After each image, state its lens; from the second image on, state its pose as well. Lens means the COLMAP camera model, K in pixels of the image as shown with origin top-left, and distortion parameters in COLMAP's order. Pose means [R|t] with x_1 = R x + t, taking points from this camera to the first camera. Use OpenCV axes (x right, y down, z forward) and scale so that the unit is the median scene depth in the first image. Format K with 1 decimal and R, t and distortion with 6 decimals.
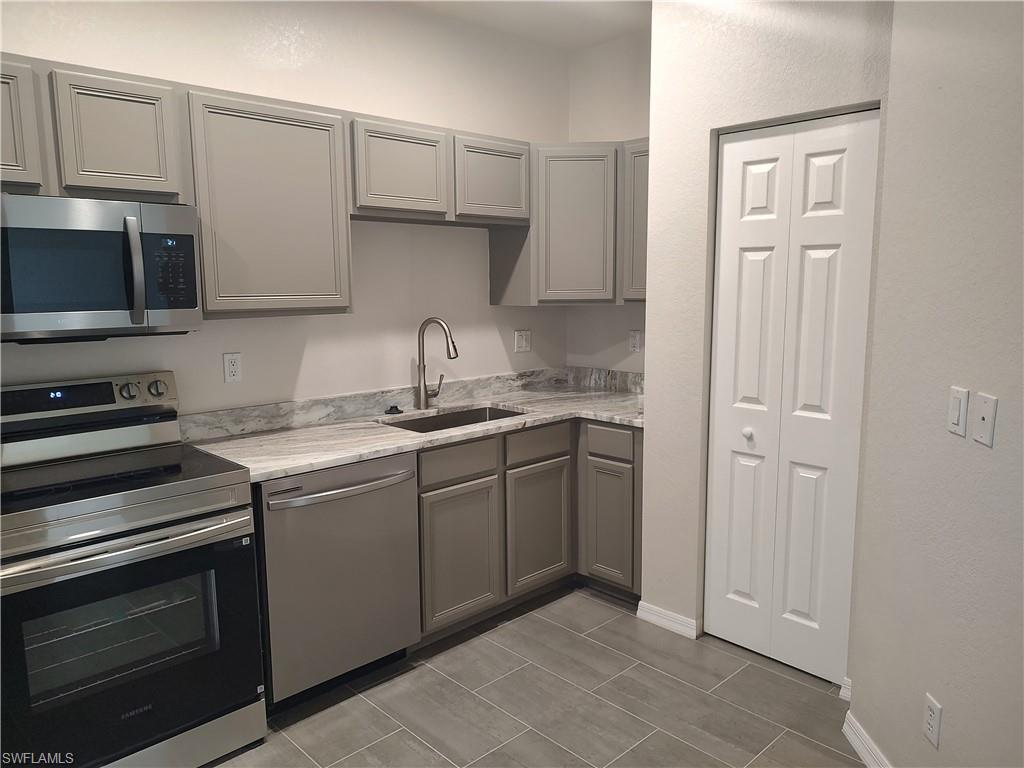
lens RADIAL K [[730.6, 0, 511.3], [0, 730.6, 383.1], [0, 0, 1]] dist [0.029331, -0.025149]
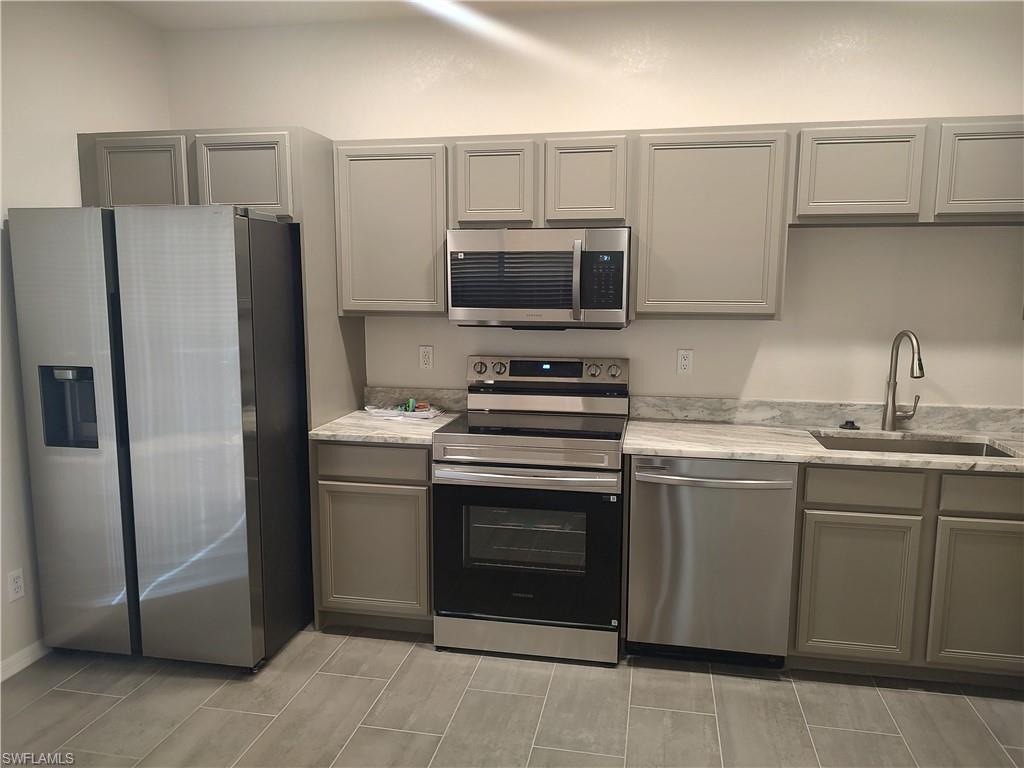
lens RADIAL K [[730.6, 0, 515.0], [0, 730.6, 381.1], [0, 0, 1]] dist [0.029331, -0.025149]
pose [[0.584206, 0.119298, -0.802790, 0.401996], [-0.121962, 0.990810, 0.058485, -0.026211], [0.802389, 0.063742, 0.593387, 0.098551]]
